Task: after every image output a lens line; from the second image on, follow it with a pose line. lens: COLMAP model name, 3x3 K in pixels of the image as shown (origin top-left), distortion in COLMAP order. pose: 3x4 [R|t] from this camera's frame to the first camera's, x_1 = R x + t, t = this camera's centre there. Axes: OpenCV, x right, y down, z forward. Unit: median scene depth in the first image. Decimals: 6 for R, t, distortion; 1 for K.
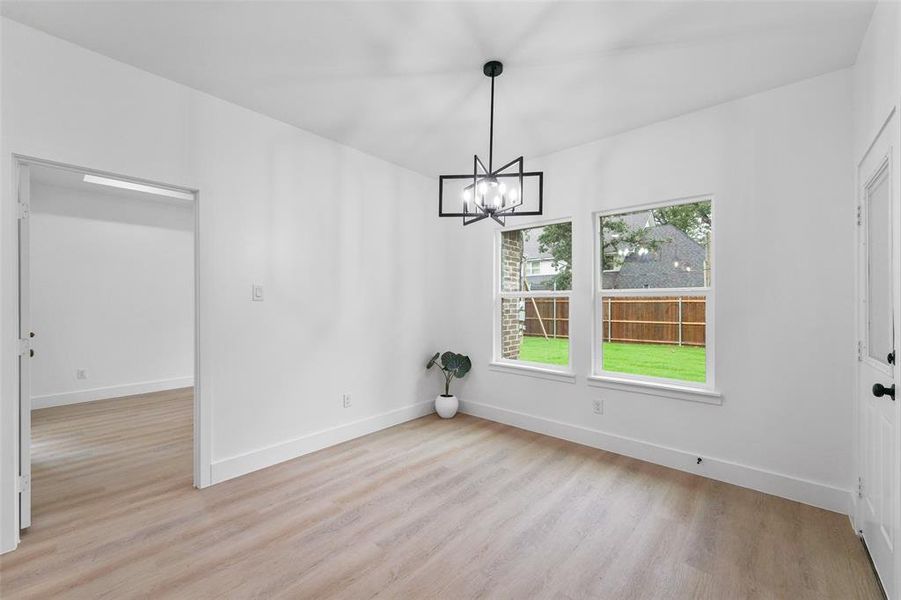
lens RADIAL K [[366.0, 0, 443.2], [0, 366.0, 303.5], [0, 0, 1]] dist [0.001540, -0.001168]
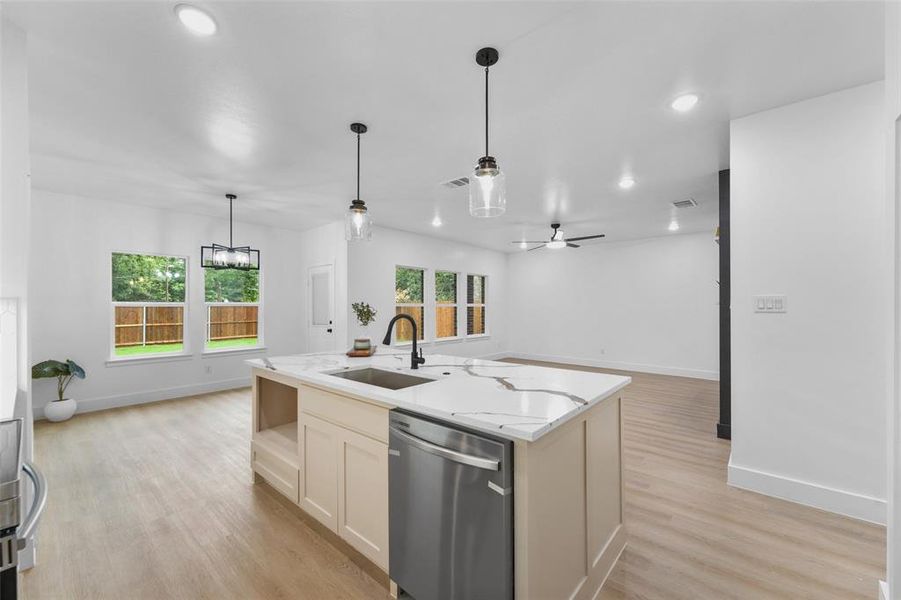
lens RADIAL K [[365.7, 0, 445.1], [0, 365.7, 303.6], [0, 0, 1]] dist [0.002287, -0.000003]
pose [[-0.014595, 0.007698, 0.999864, -1.087006], [0.010894, 0.999912, -0.007539, -0.006242], [-0.999834, 0.010783, -0.014677, -0.095439]]
